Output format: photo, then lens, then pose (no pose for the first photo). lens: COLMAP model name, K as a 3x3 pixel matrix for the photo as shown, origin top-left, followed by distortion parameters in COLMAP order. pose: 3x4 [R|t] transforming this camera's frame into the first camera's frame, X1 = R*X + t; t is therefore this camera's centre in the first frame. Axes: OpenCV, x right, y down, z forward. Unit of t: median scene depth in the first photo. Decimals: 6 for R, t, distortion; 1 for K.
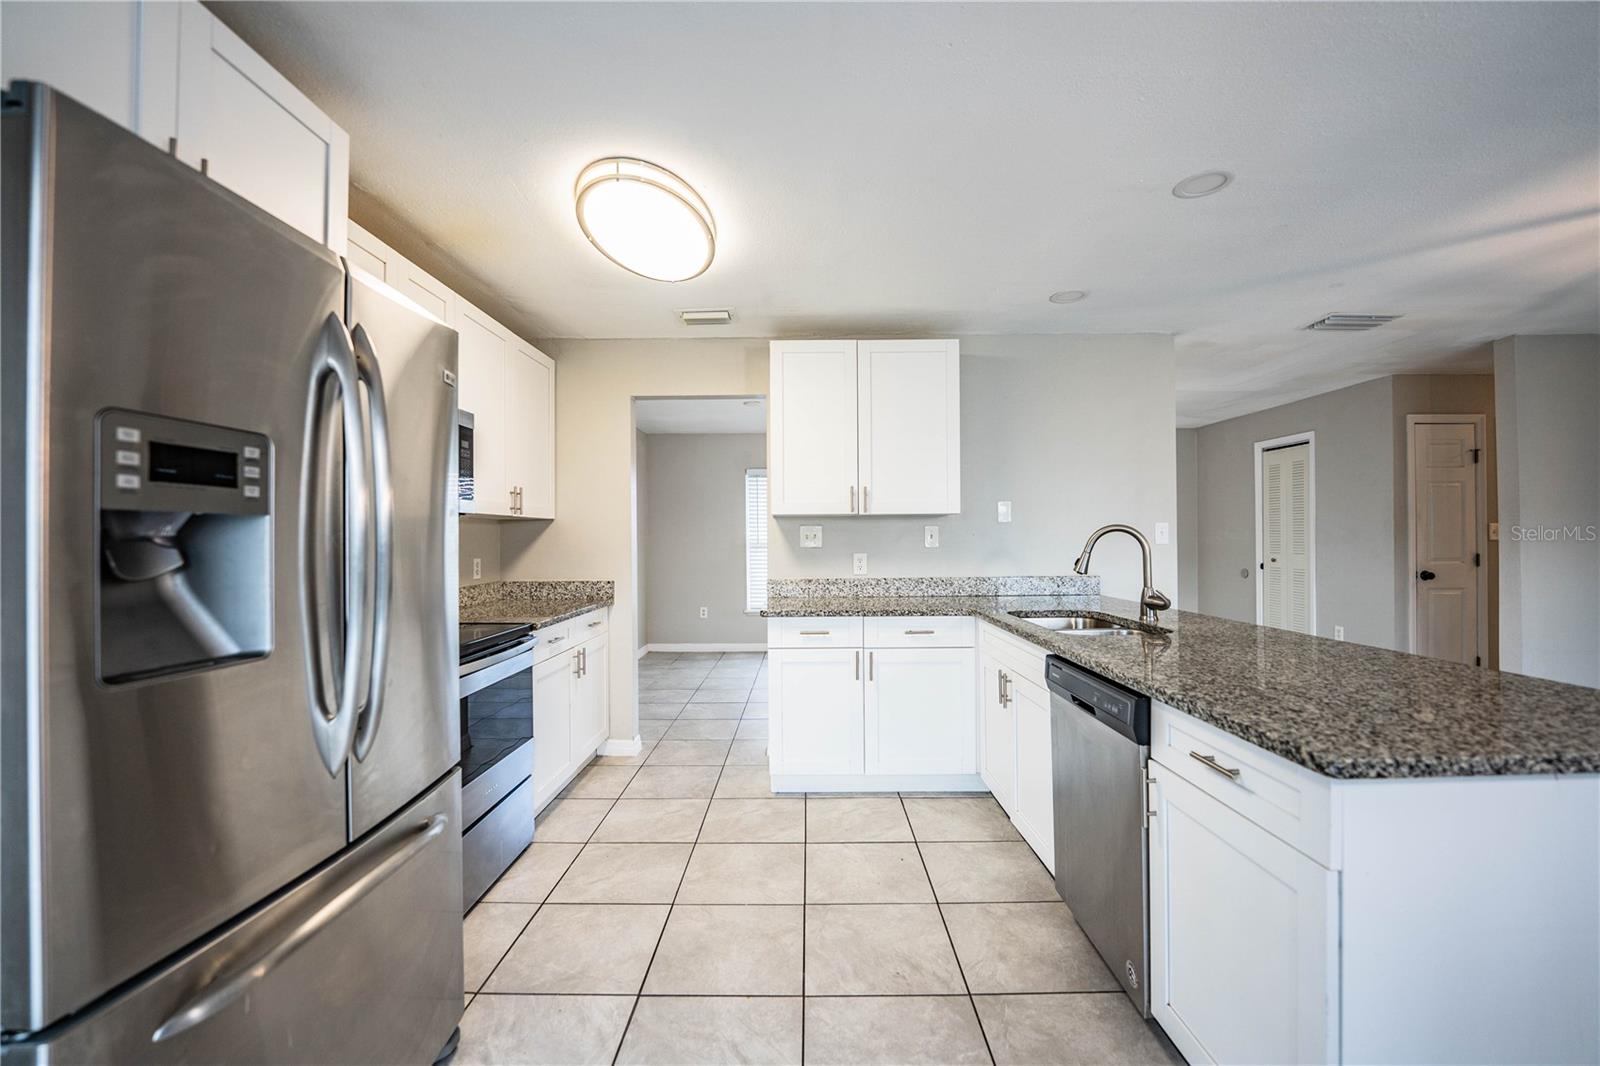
lens RADIAL K [[652.9, 0, 800.6], [0, 652.9, 536.5], [0, 0, 1]] dist [-0.025123, 0.001789]
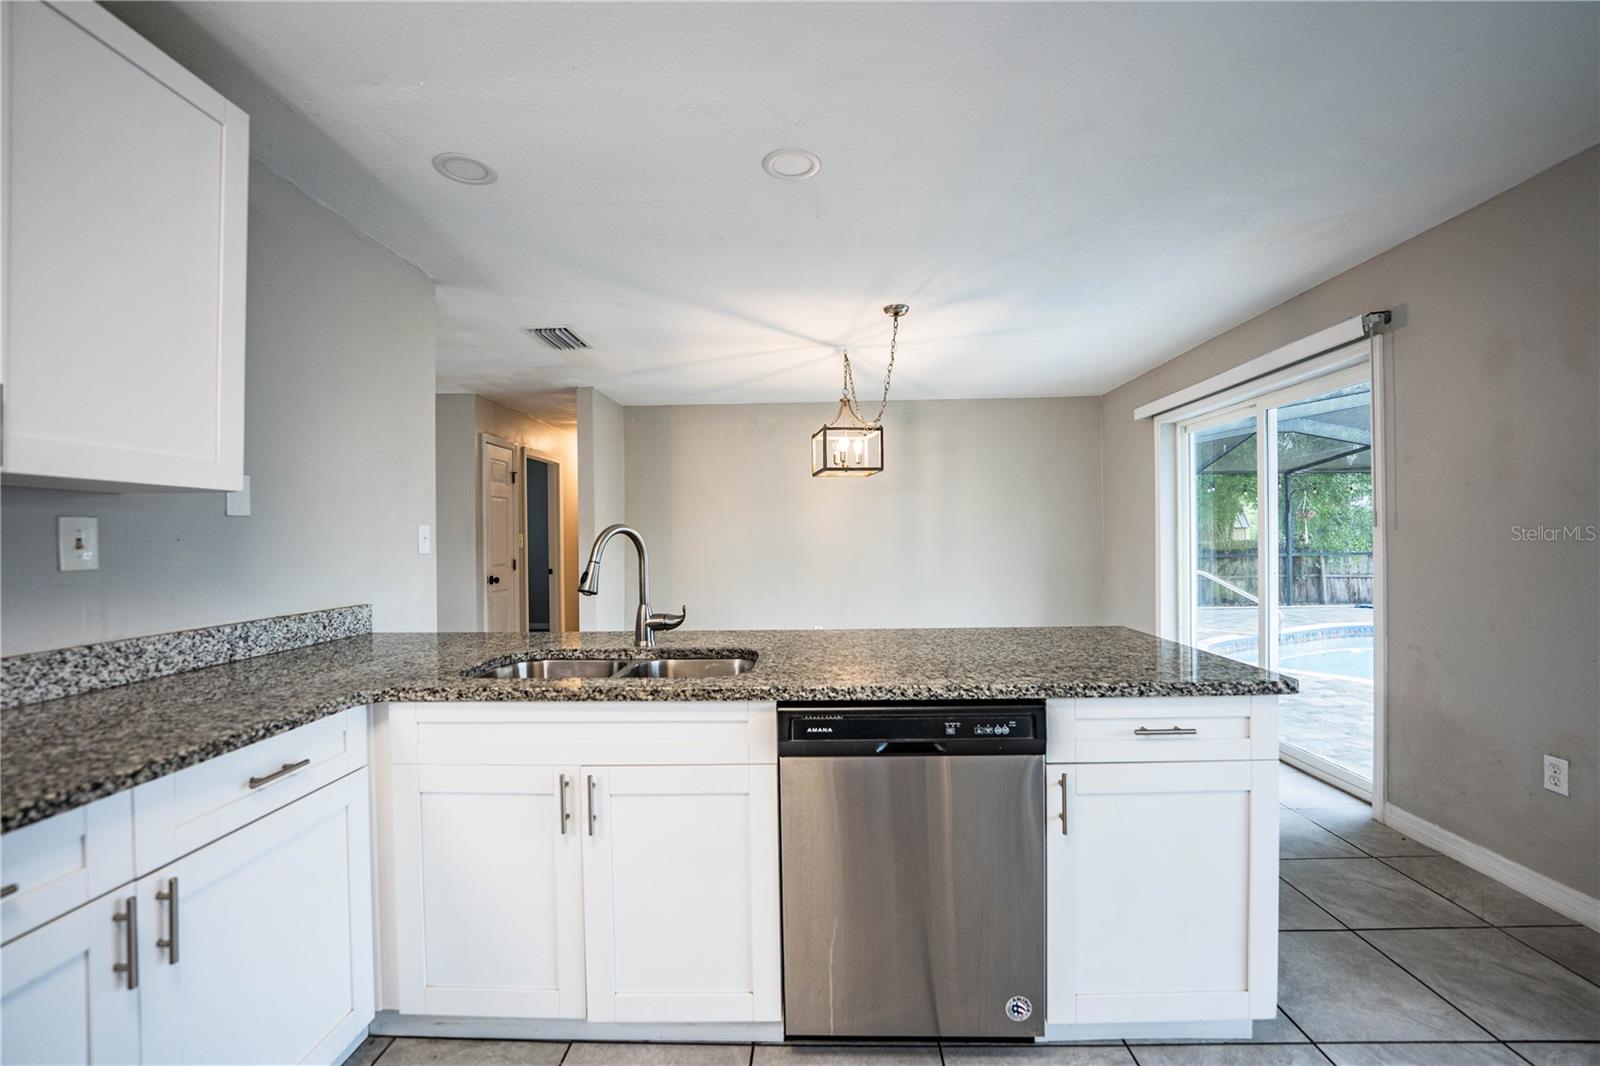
lens RADIAL K [[652.9, 0, 803.1], [0, 652.9, 537.1], [0, 0, 1]] dist [-0.025123, 0.001789]
pose [[0.020300, 0.011011, 0.999733, -0.204039], [0.009403, 0.999893, -0.011203, 0.005406], [-0.999750, 0.009628, 0.020194, 0.622603]]
